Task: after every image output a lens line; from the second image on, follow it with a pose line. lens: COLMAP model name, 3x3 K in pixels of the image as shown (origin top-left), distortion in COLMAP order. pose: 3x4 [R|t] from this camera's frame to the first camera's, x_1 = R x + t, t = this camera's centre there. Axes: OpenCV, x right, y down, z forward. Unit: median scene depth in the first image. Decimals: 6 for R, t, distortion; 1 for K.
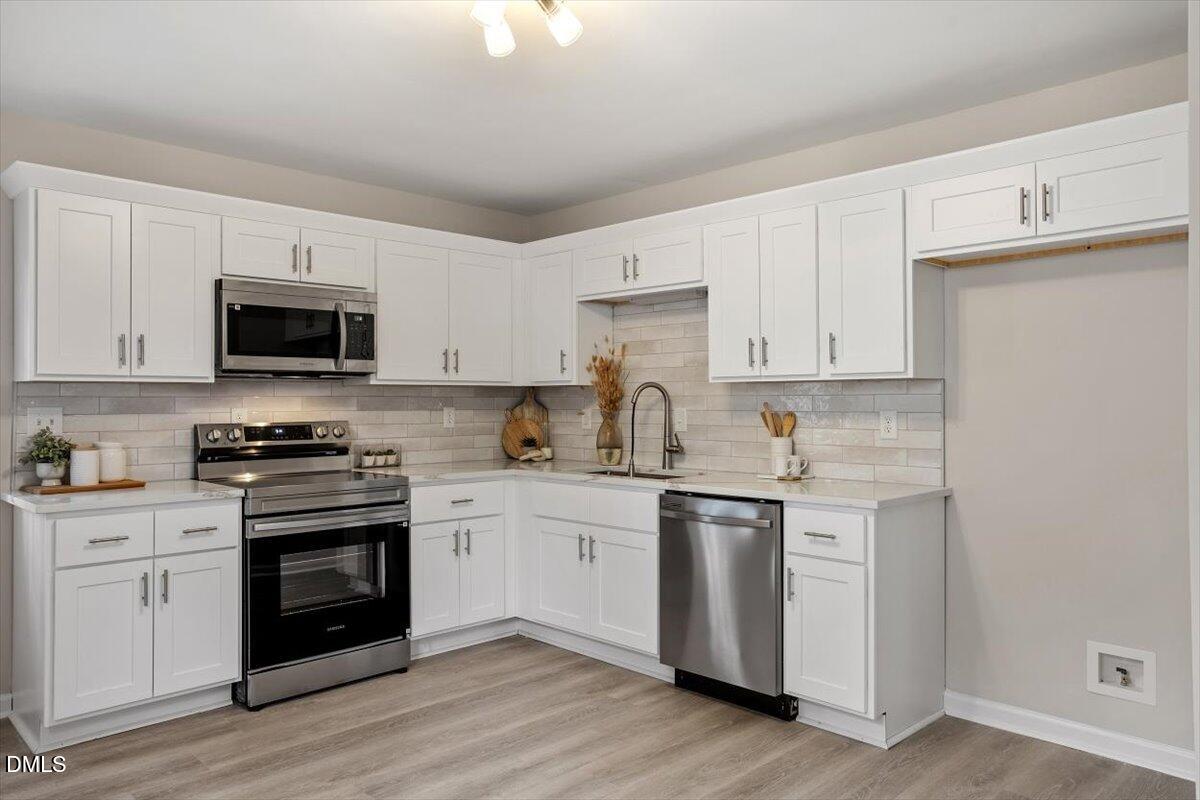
lens RADIAL K [[846.0, 0, 599.6], [0, 846.0, 394.7], [0, 0, 1]] dist [0.001177, -0.004749]
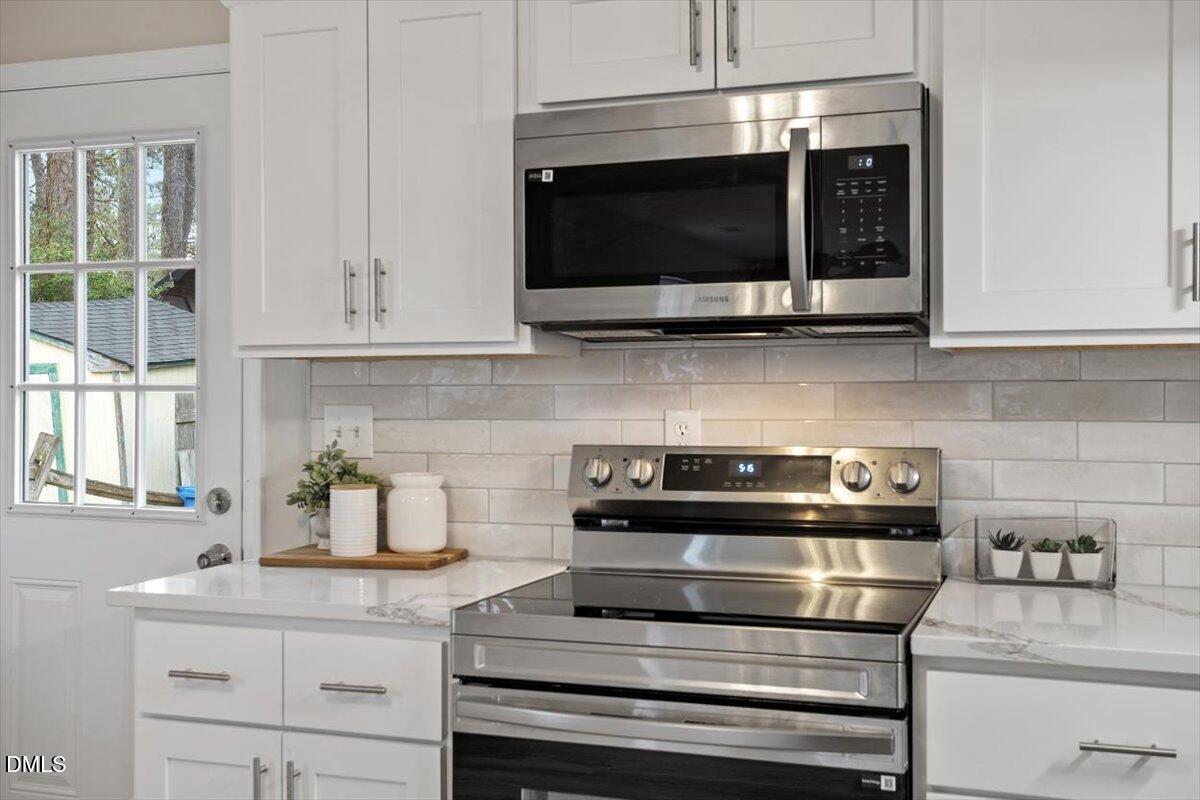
lens RADIAL K [[1323.8, 0, 599.8], [0, 1323.8, 394.0], [0, 0, 1]] dist [-0.000009, 0.000000]
pose [[0.435118, 0.006245, -0.900352, 0.170709], [0.009013, 0.999896, 0.011291, -0.000676], [0.900328, -0.013028, 0.435017, 0.678846]]
